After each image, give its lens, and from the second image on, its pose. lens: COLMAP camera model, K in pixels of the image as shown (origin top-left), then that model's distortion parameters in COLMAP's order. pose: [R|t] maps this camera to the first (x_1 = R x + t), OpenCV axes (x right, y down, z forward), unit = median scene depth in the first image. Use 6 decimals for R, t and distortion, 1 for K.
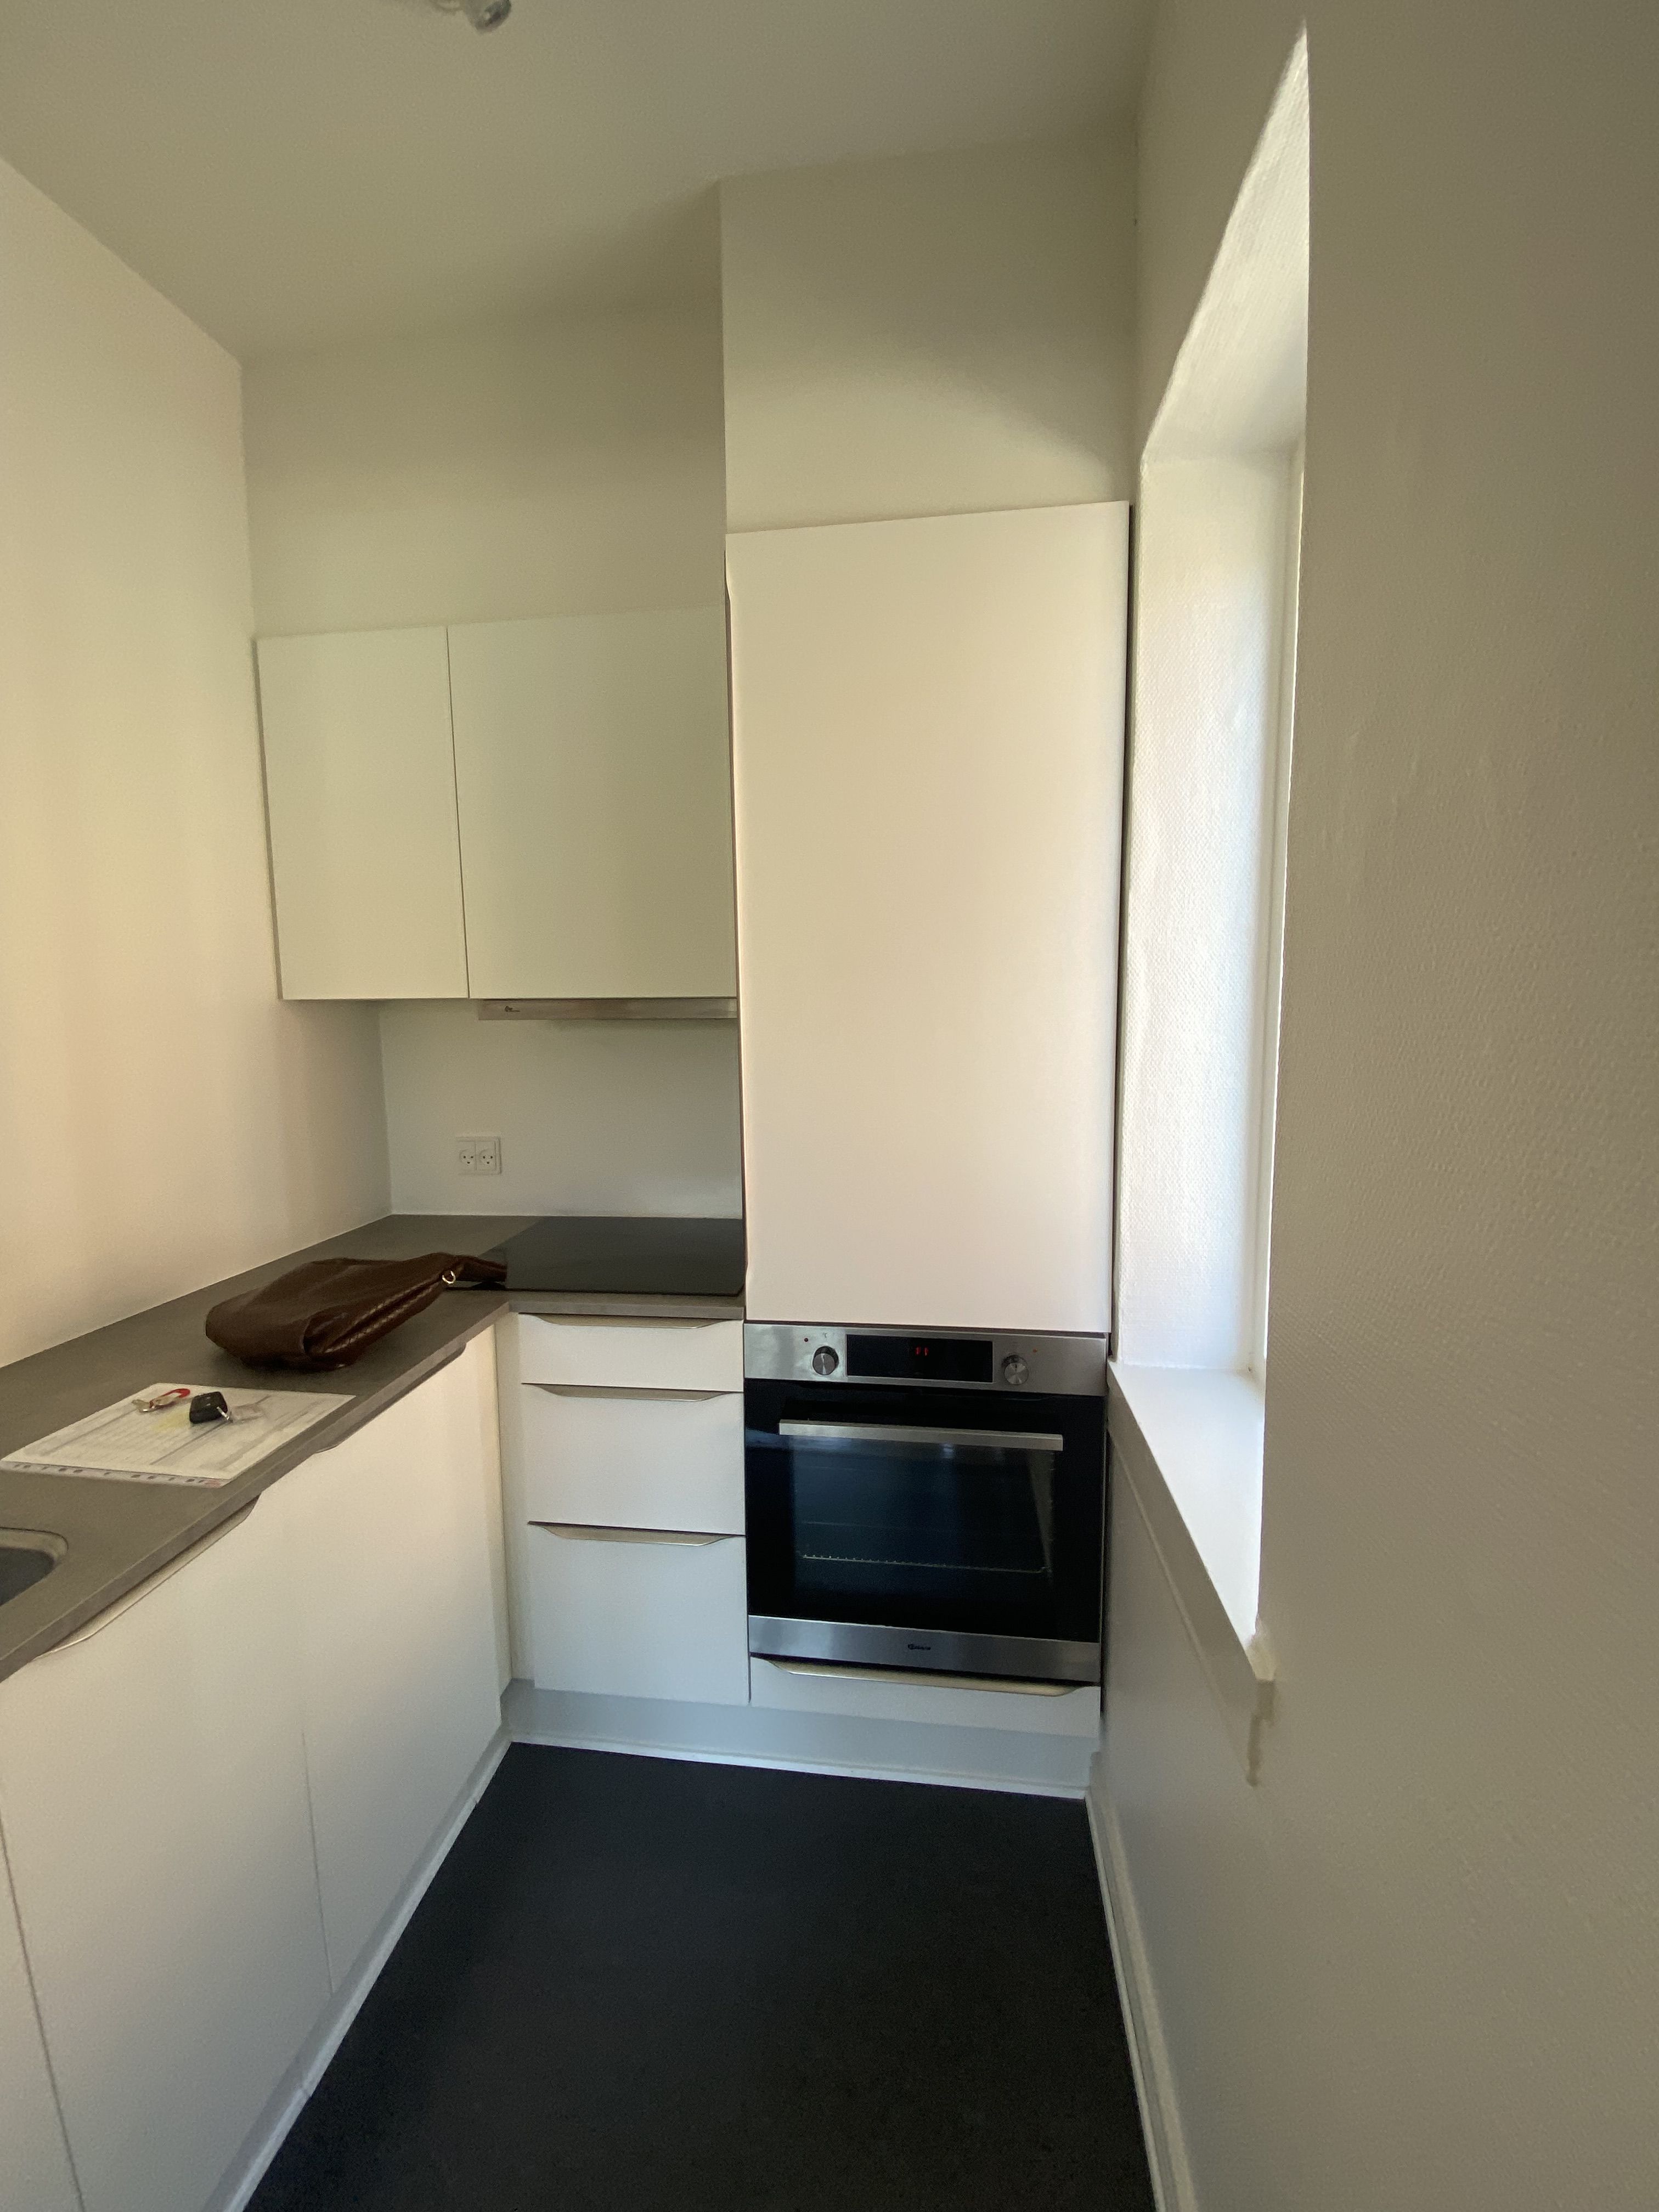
lens RADIAL K [[925.8, 0, 848.4], [0, 925.8, 1088.1], [0, 0, 1]] dist [0.013557, -0.010378]
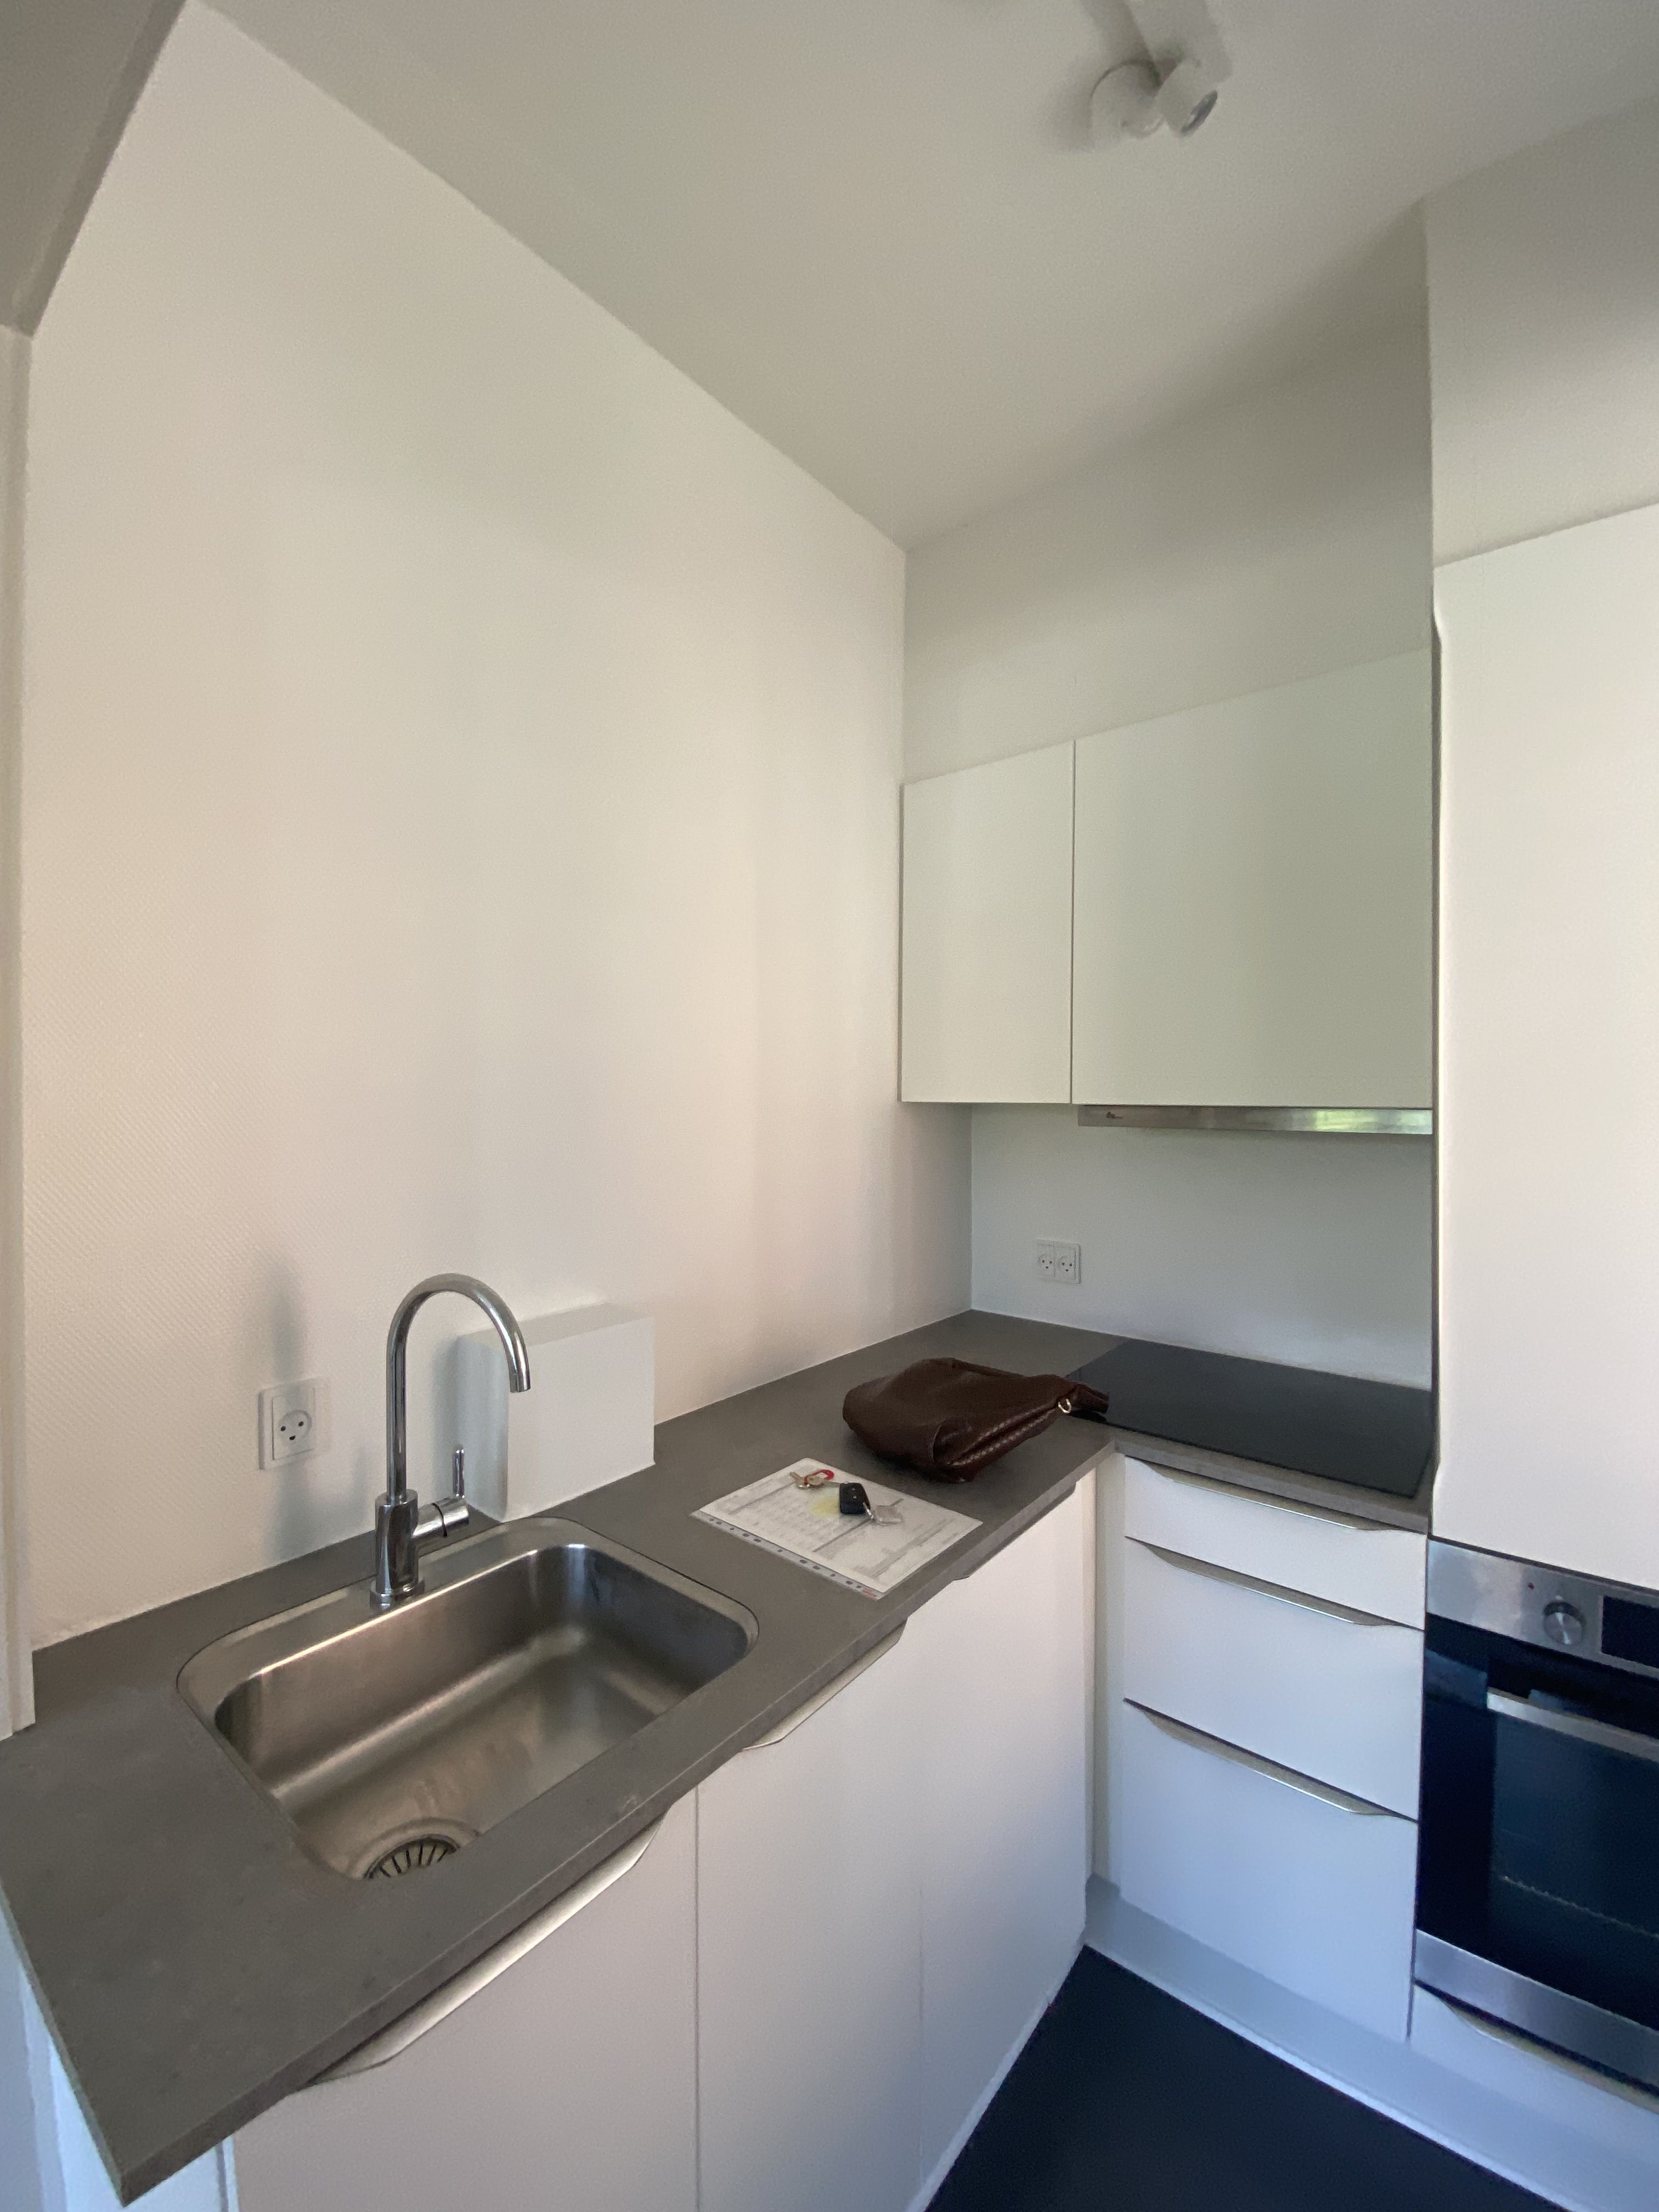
lens RADIAL K [[925.8, 0, 845.5], [0, 925.8, 1090.5], [0, 0, 1]] dist [0.013557, -0.010378]
pose [[0.852257, 0.015971, -0.522879, -0.130817], [-0.068750, 0.994284, -0.081688, -0.019260], [0.518586, 0.105567, 0.848483, 0.057765]]
